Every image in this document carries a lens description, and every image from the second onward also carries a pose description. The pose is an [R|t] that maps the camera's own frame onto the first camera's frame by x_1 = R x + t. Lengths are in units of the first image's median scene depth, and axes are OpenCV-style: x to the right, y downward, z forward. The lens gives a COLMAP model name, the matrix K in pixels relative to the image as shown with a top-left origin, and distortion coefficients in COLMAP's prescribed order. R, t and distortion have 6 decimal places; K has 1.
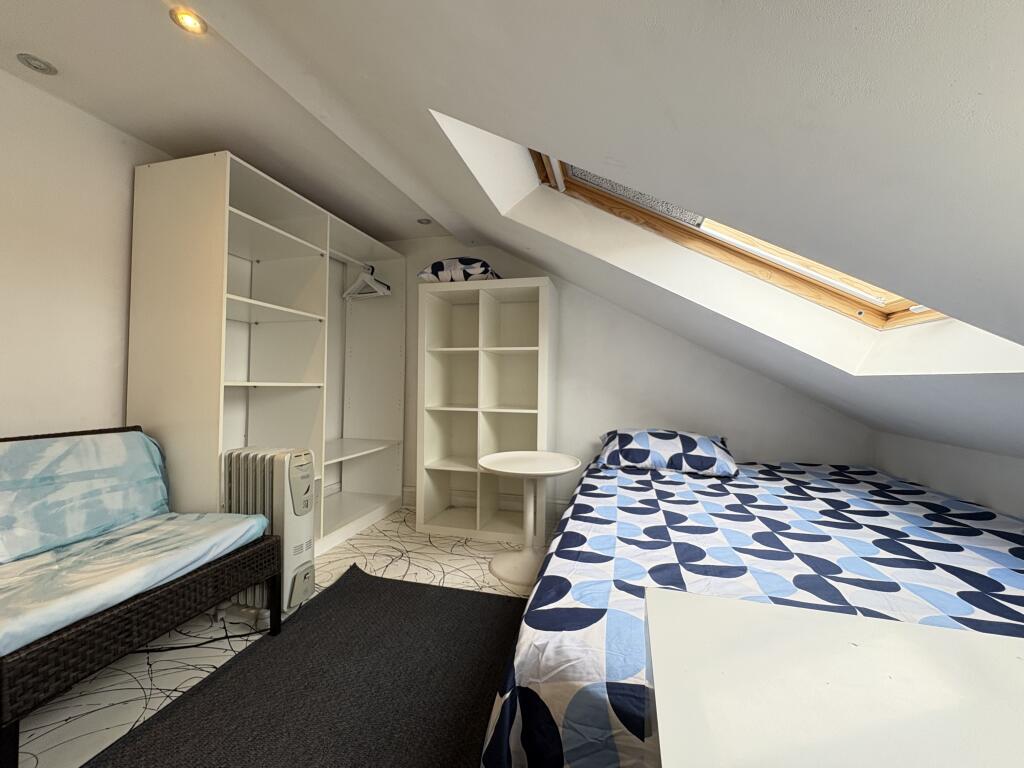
lens RADIAL K [[407.6, 0, 512.0], [0, 407.6, 384.0], [0, 0, 1]] dist [-0.001253, -0.000163]
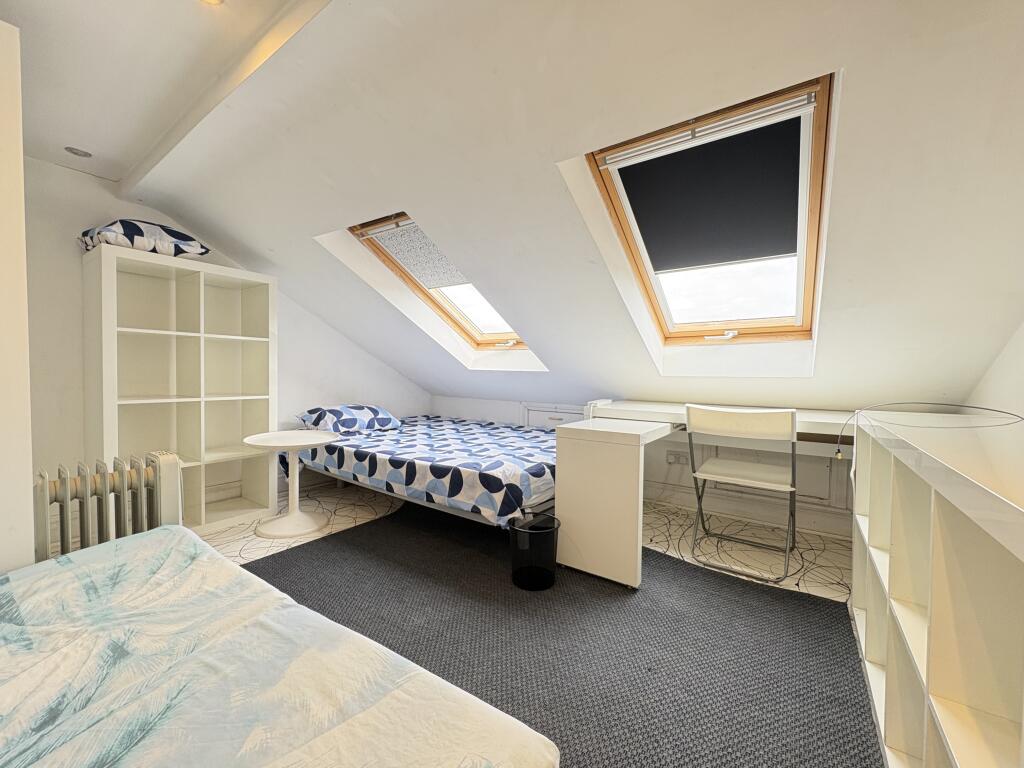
lens RADIAL K [[407.6, 0, 512.0], [0, 407.6, 384.0], [0, 0, 1]] dist [-0.001253, -0.000163]
pose [[0.345150, -0.034182, 0.937925, -0.809557], [-0.012244, 0.999088, 0.040916, -0.023028], [-0.938468, -0.025606, 0.344417, -0.004593]]
